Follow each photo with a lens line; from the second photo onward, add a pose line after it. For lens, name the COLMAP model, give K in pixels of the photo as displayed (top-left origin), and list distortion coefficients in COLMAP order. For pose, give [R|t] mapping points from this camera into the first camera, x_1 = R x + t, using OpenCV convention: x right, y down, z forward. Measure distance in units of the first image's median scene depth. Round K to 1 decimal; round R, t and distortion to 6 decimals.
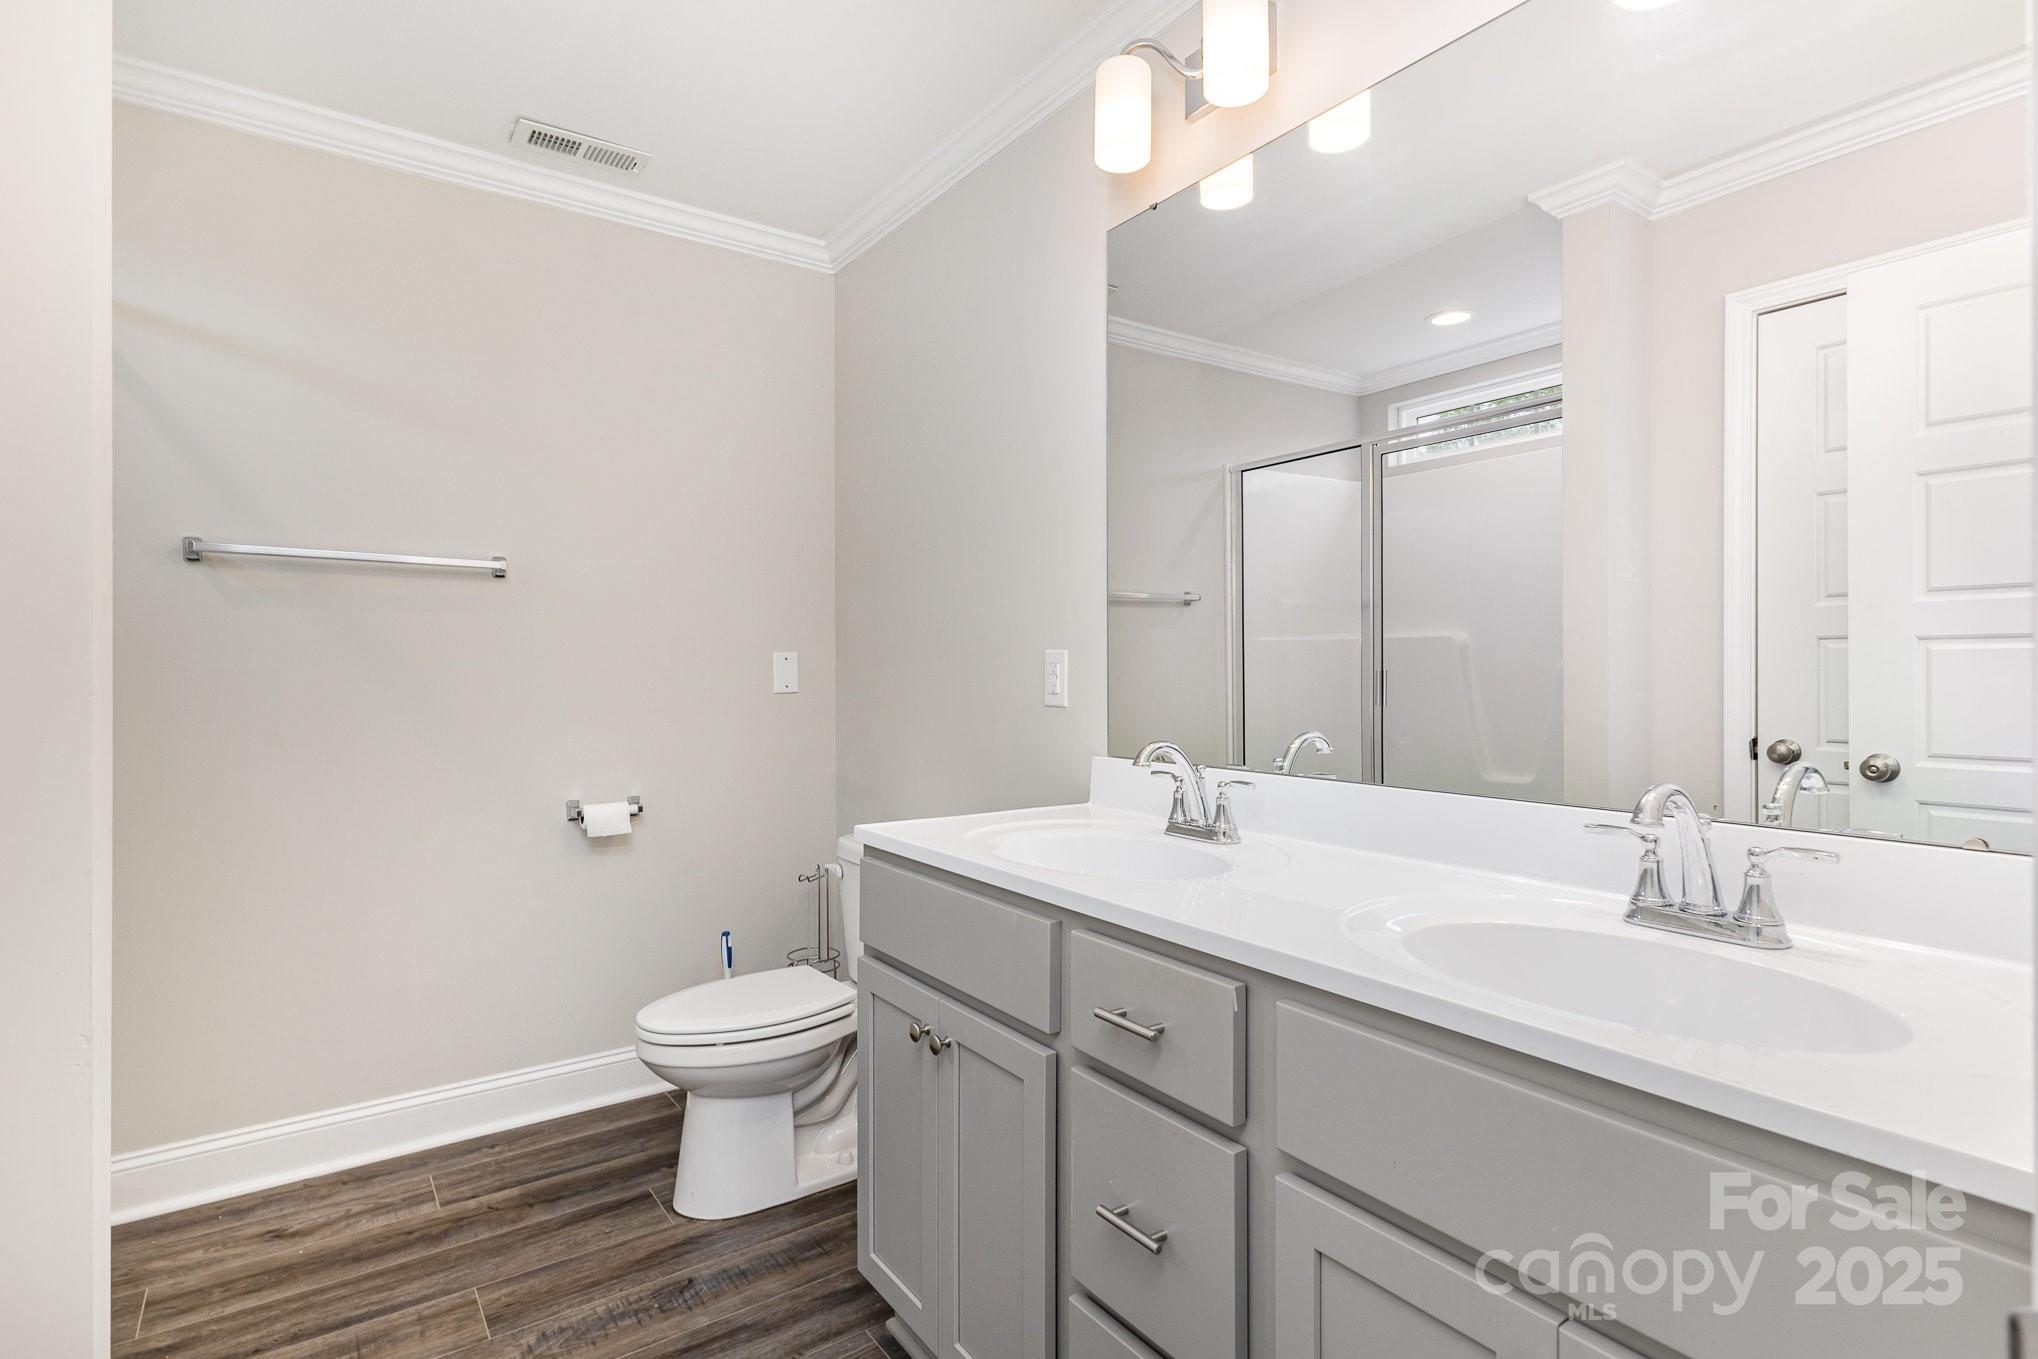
lens RADIAL K [[1007.0, 0, 1044.3], [0, 1007.0, 674.1], [0, 0, 1]] dist [0.005691, -0.000117]
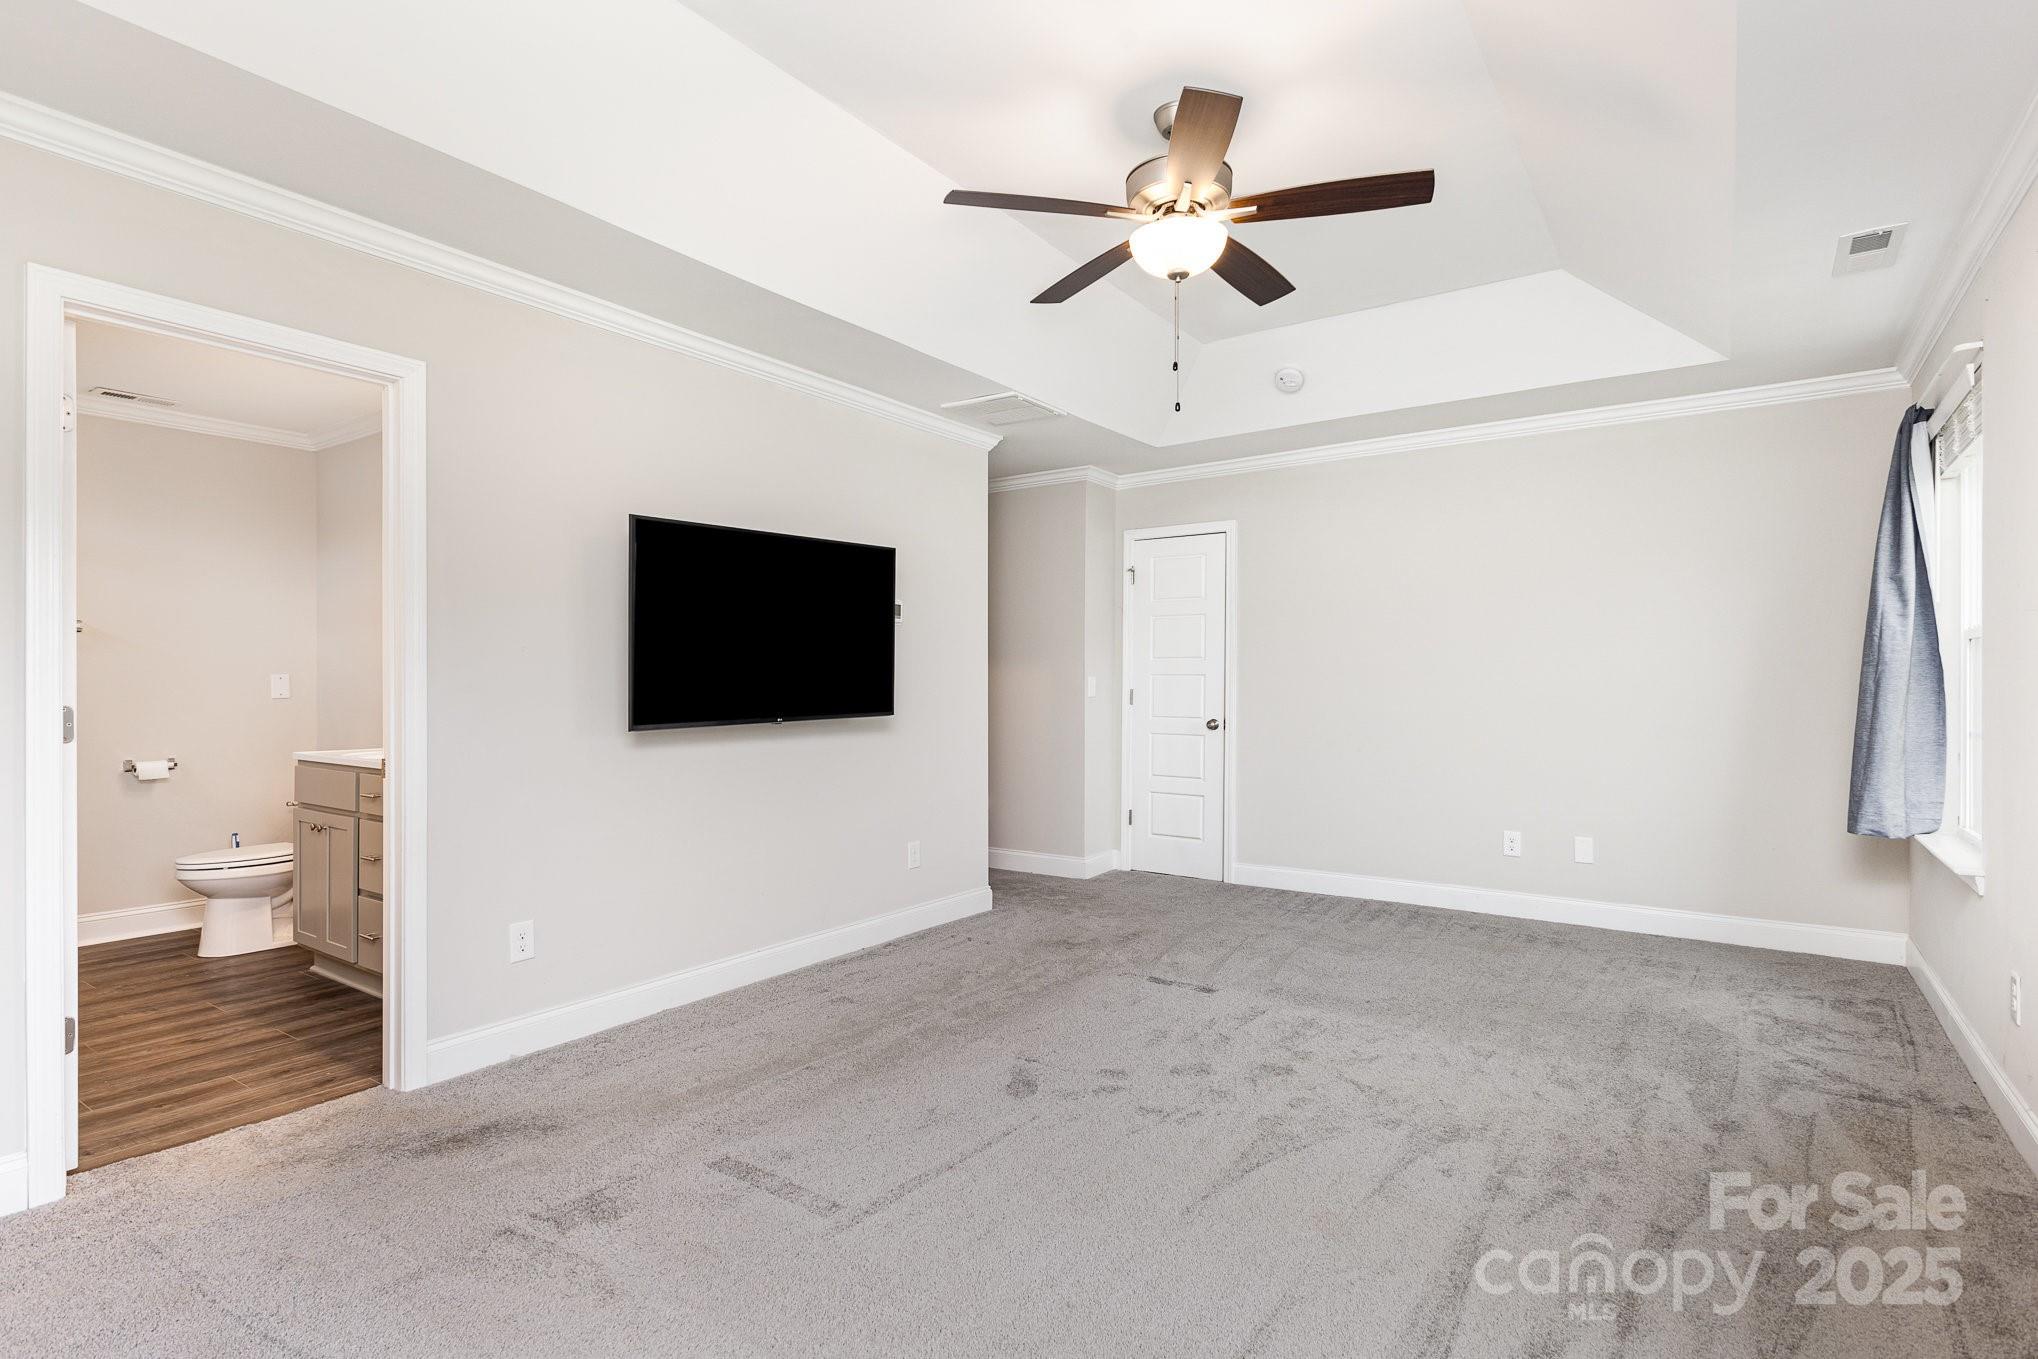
lens RADIAL K [[1007.0, 0, 1044.3], [0, 1007.0, 674.1], [0, 0, 1]] dist [0.005691, -0.000117]
pose [[0.943625, -0.001830, 0.331011, 0.484676], [0.004930, 0.999952, -0.008525, -0.001630], [-0.330980, 0.009676, 0.943588, -1.270458]]
